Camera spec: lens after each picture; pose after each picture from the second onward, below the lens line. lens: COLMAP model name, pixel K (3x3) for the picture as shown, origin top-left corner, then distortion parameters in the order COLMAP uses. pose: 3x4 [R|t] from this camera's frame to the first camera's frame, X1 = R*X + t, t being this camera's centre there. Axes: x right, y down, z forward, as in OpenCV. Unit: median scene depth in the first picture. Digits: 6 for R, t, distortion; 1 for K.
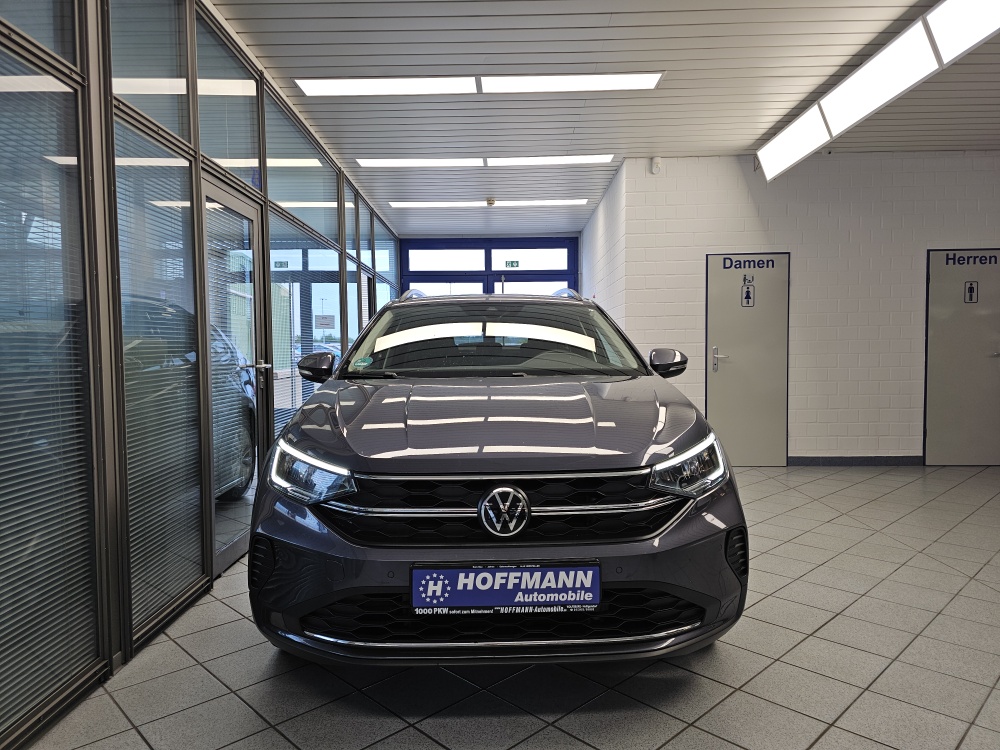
lens RADIAL K [[675.5, 0, 493.8], [0, 675.5, 411.2], [0, 0, 1]] dist [0.054770, -0.056536]
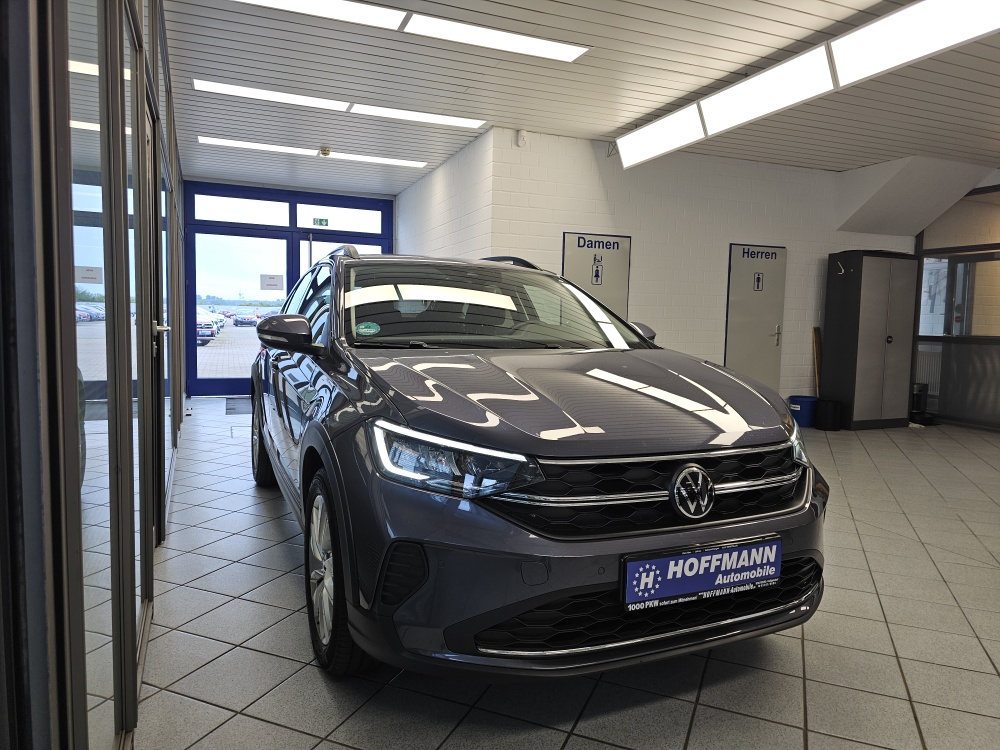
lens RADIAL K [[675.5, 0, 517.0], [0, 675.5, 401.2], [0, 0, 1]] dist [0.054770, -0.056536]
pose [[0.918693, -0.014775, 0.394695, -0.252940], [0.002812, 0.999519, 0.030871, -0.003963], [-0.394961, -0.027251, 0.918294, 0.097604]]
